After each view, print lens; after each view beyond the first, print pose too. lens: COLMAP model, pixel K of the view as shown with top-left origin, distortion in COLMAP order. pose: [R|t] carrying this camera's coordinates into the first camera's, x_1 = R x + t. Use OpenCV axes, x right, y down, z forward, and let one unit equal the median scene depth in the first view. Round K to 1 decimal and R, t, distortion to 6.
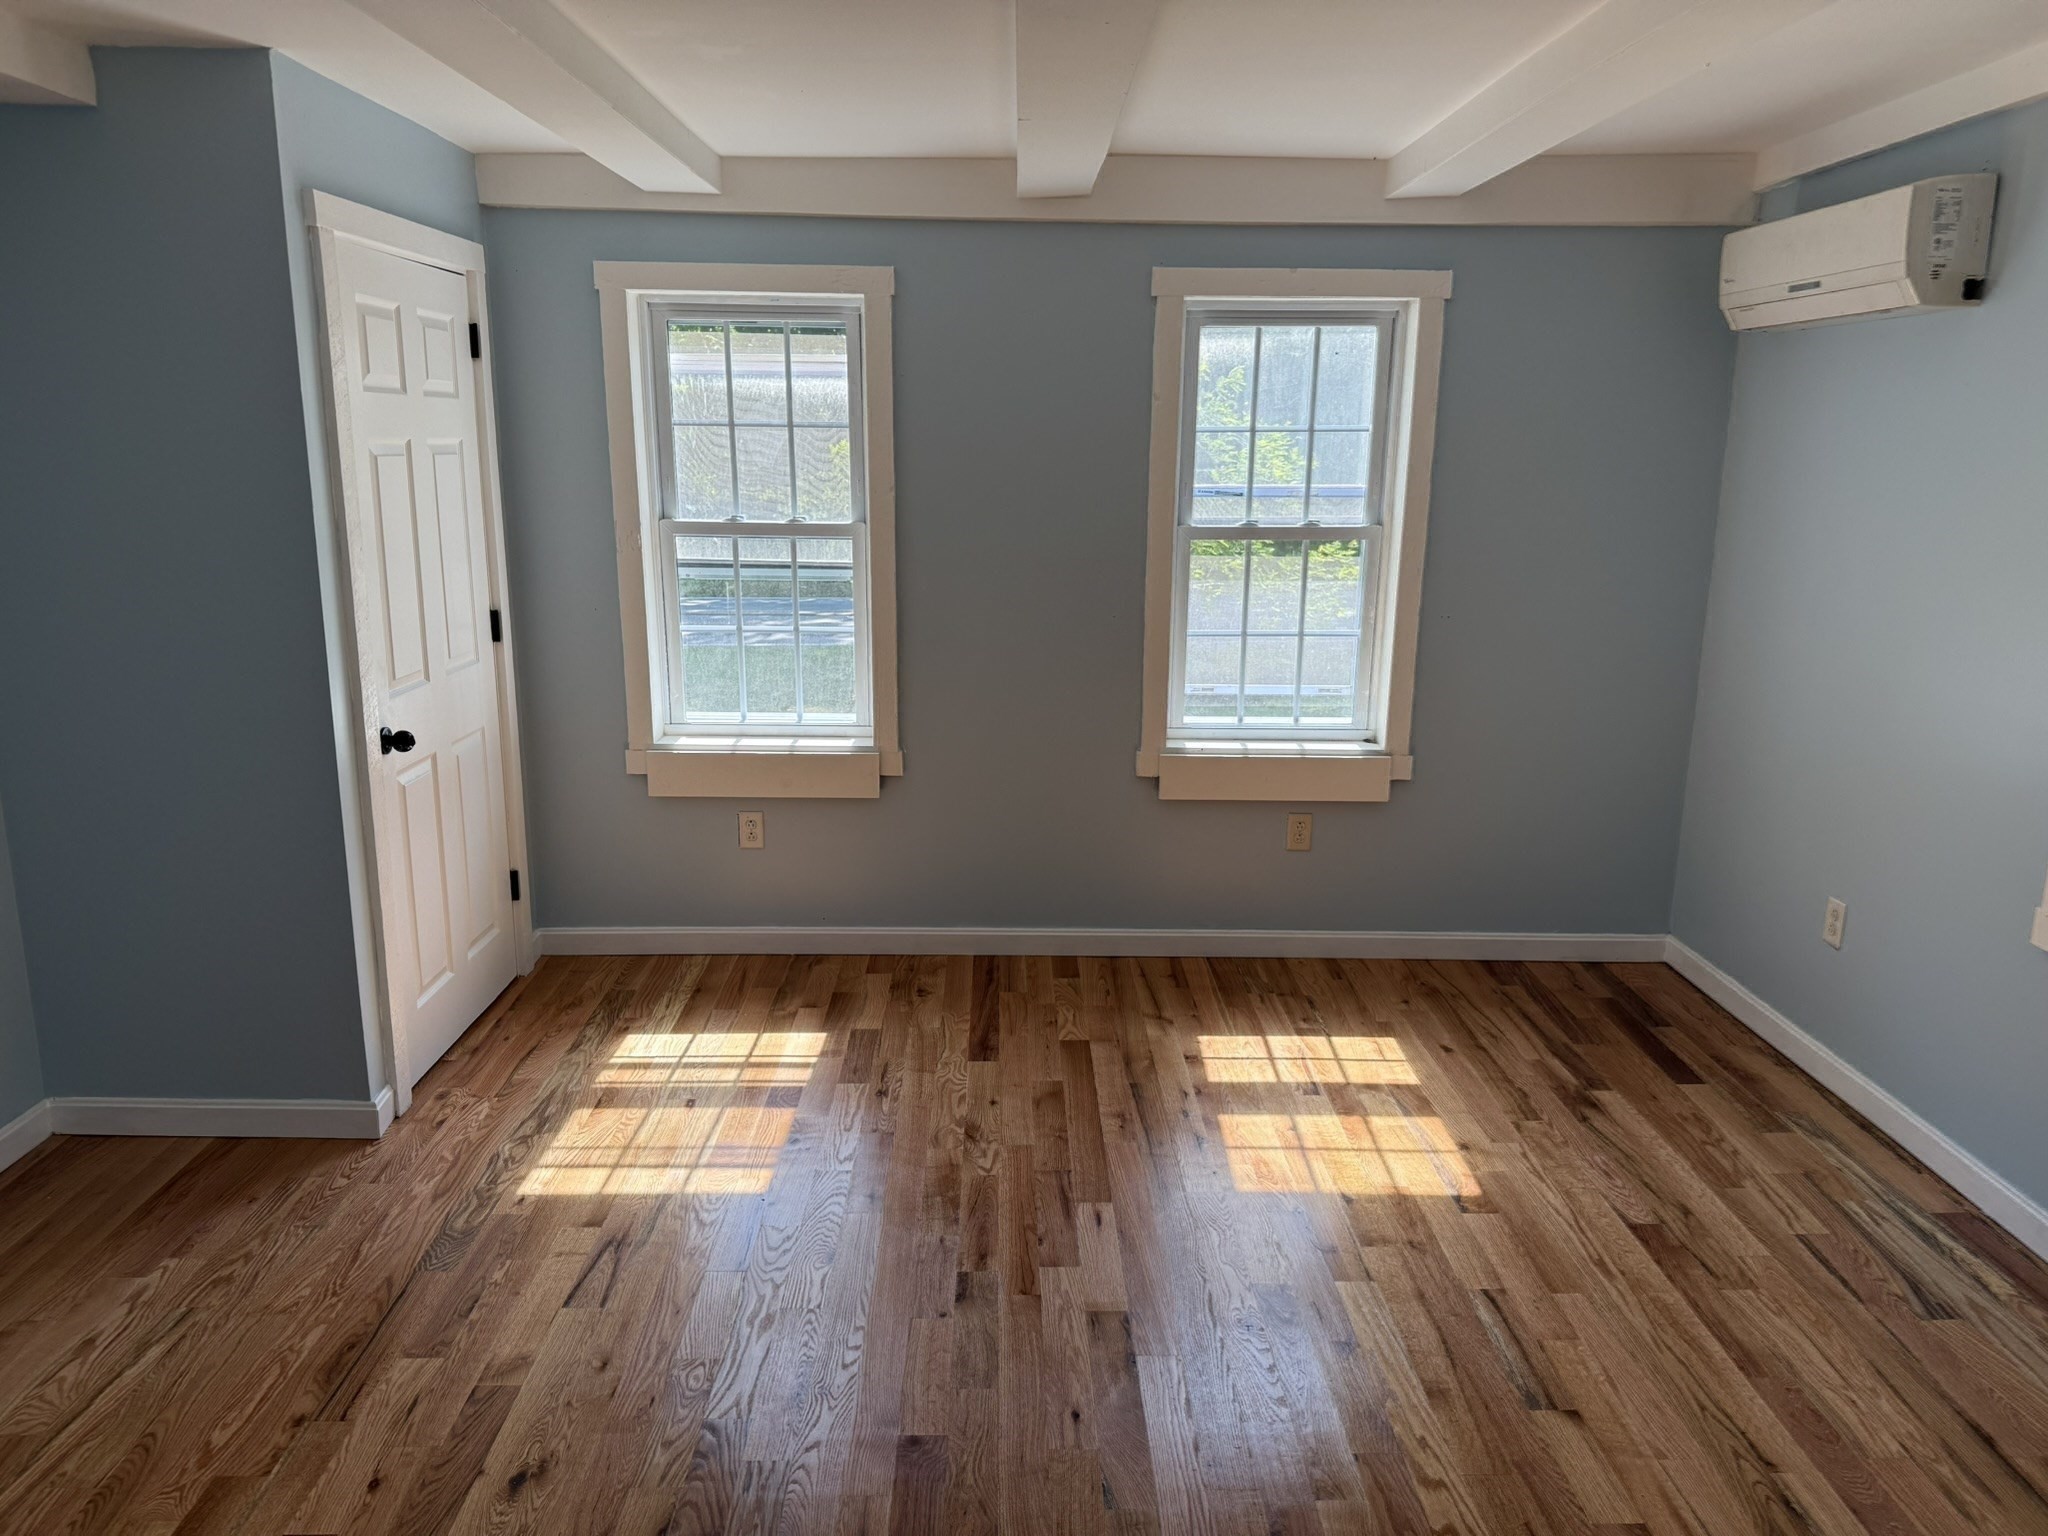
lens RADIAL K [[1430.5, 0, 1019.6], [0, 1430.5, 779.7], [0, 0, 1]] dist [0.125672, -0.168319]
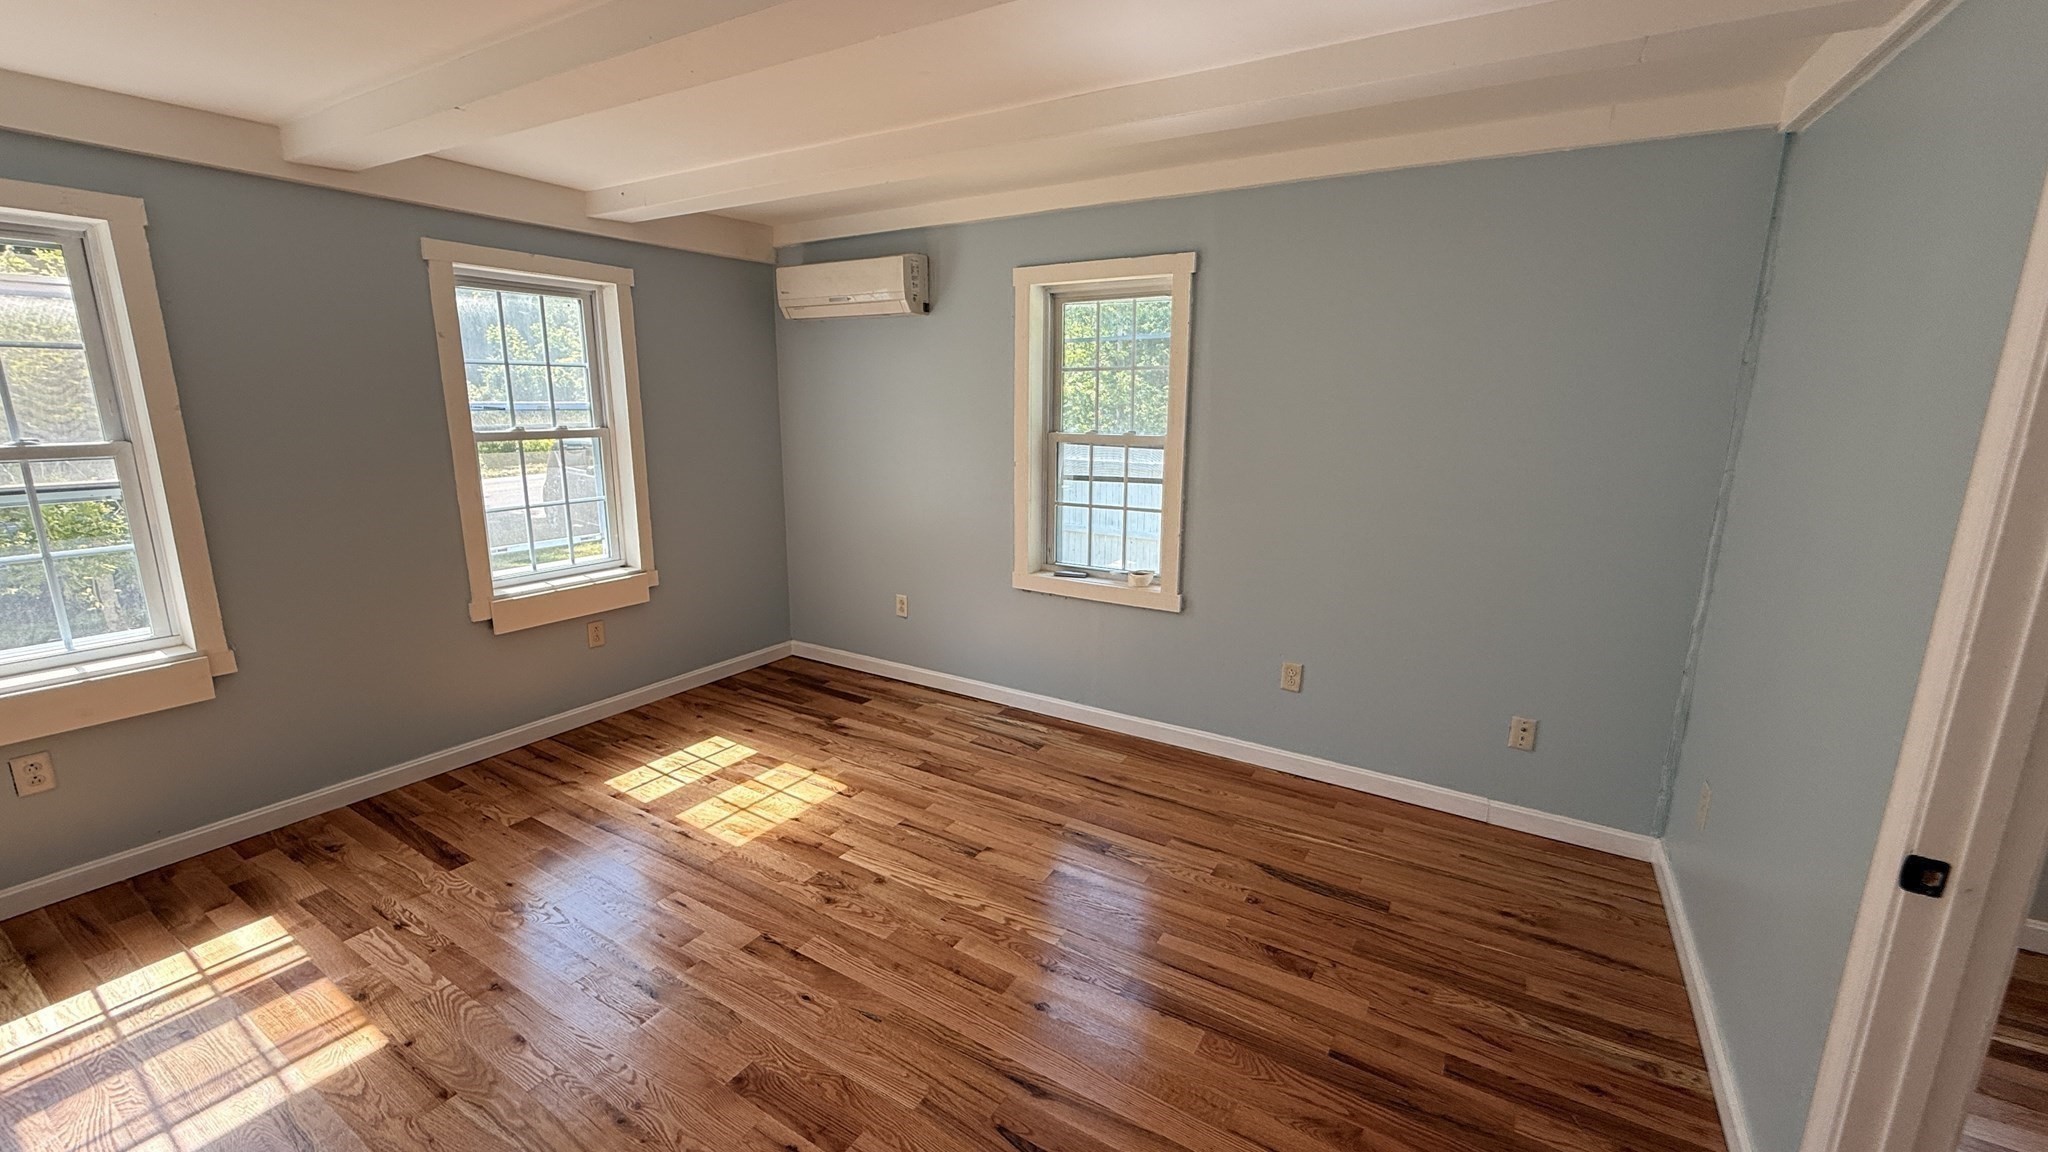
lens RADIAL K [[824.8, 0, 1024.0], [0, 824.8, 576.0], [0, 0, 1]] dist [0.001126, 0.000185]
pose [[0.537329, -0.185529, 0.822713, -0.287740], [0.188809, 0.977206, 0.097054, -0.024284], [-0.821966, 0.103186, 0.560111, 0.168322]]
